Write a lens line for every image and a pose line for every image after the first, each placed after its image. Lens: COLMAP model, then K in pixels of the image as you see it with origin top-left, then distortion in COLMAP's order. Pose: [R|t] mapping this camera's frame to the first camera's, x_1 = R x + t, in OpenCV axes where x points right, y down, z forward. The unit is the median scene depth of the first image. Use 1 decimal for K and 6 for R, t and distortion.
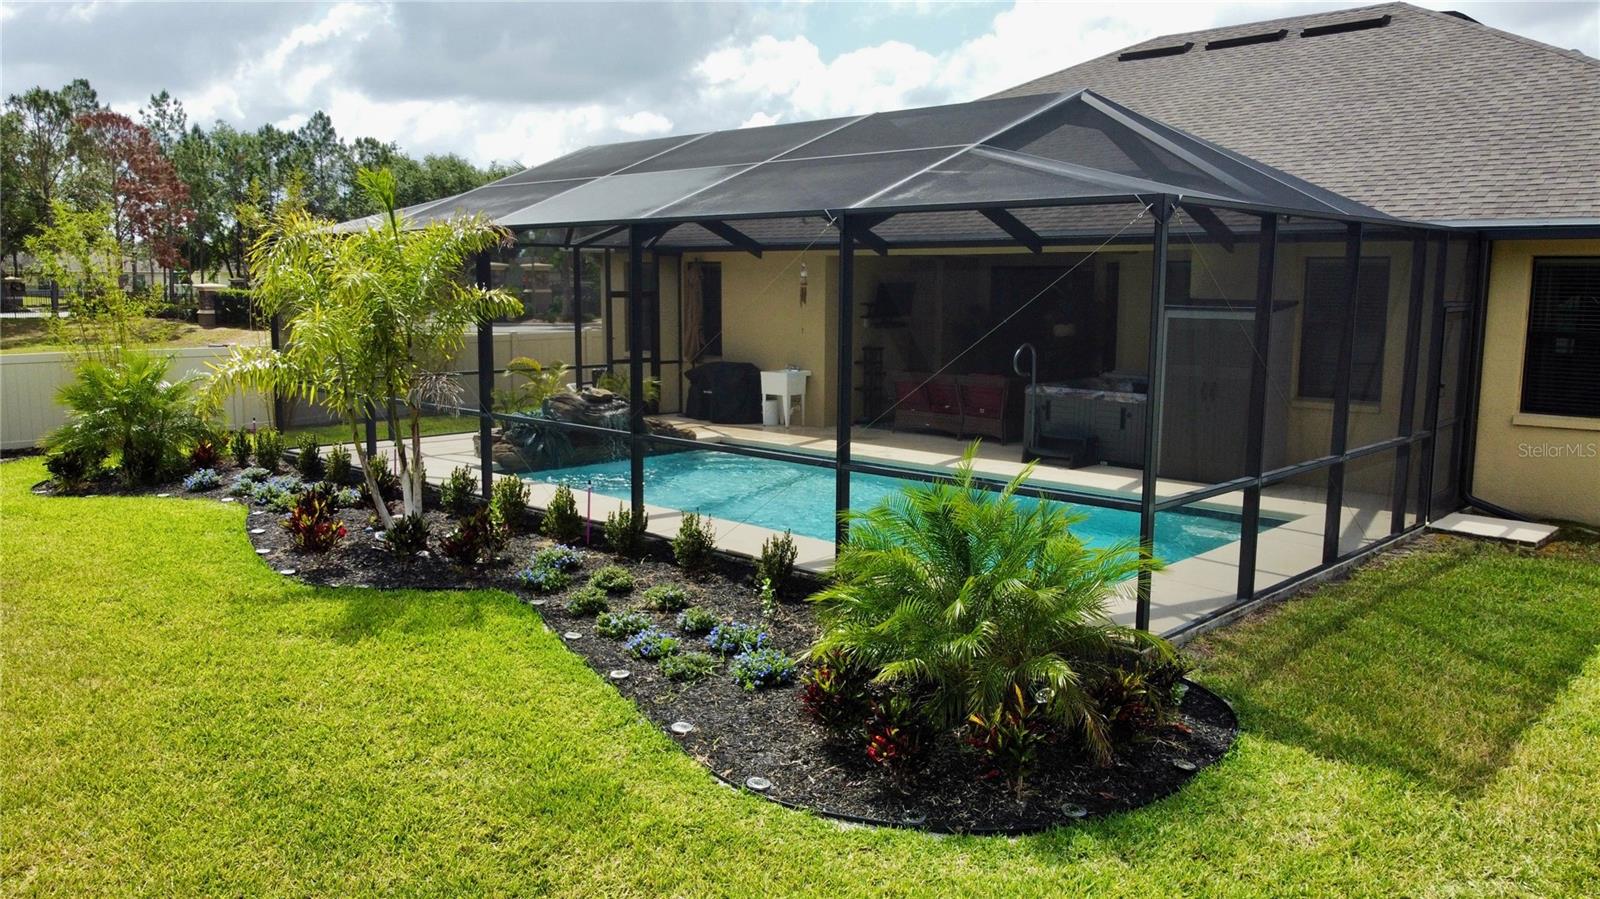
lens RADIAL K [[1196.9, 0, 803.3], [0, 1196.9, 453.5], [0, 0, 1]] dist [-0.009020, -0.005736]
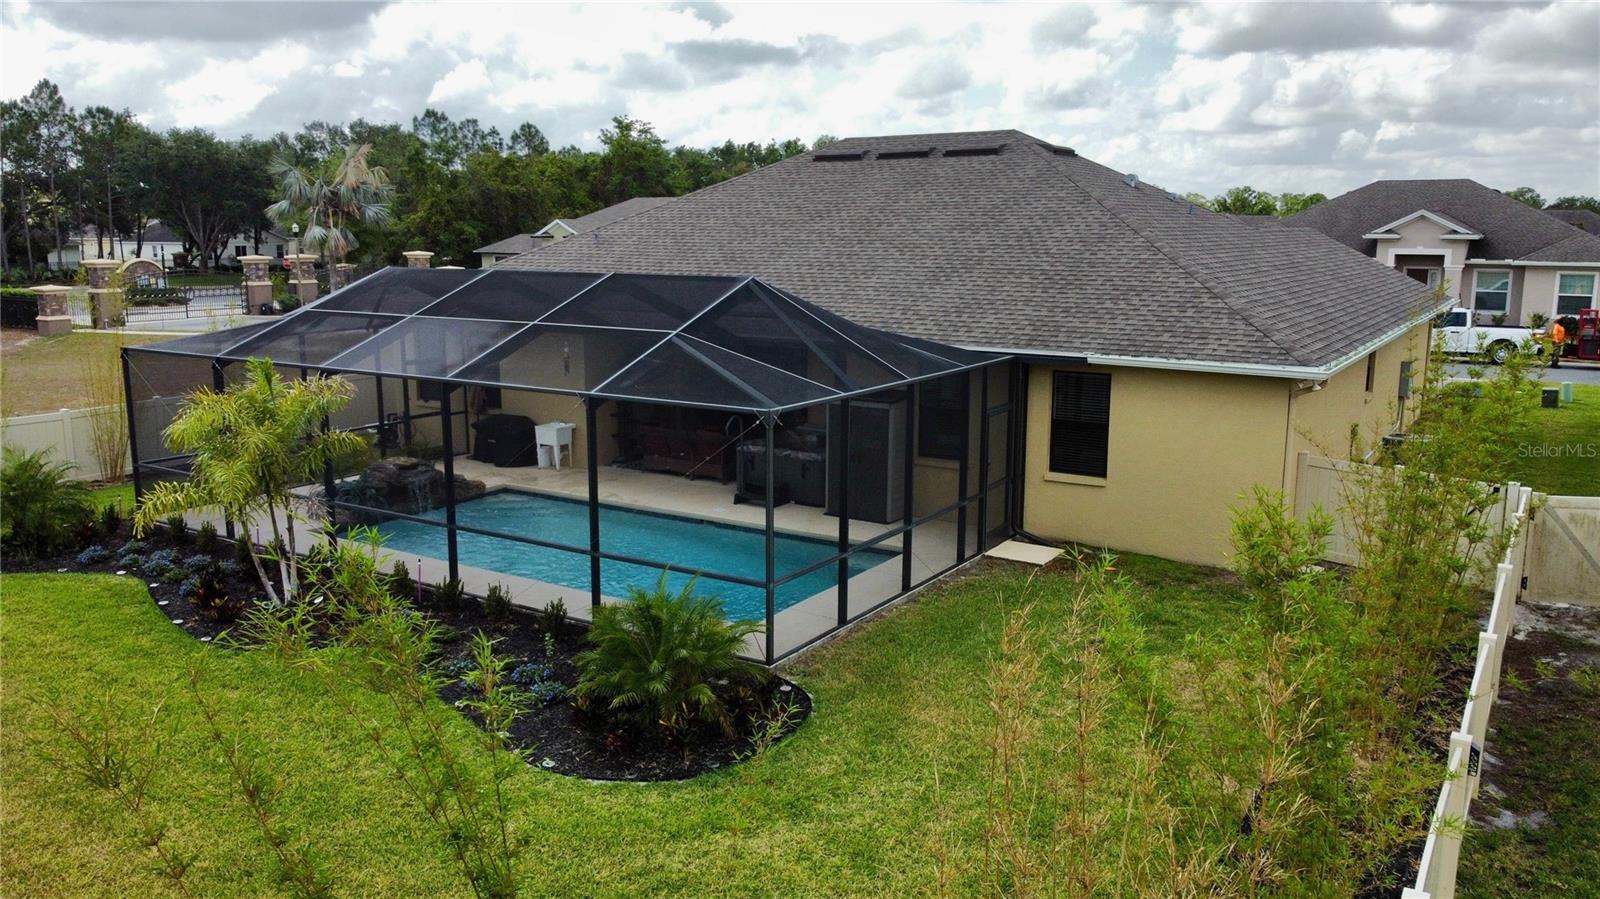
lens RADIAL K [[1196.9, 0, 794.0], [0, 1196.9, 448.7], [0, 0, 1]] dist [-0.009020, -0.005736]
pose [[0.983442, -0.039902, 0.176774, 0.014131], [0.032813, 0.998543, 0.042845, -0.139783], [-0.178226, -0.036335, 0.983318, -0.437834]]
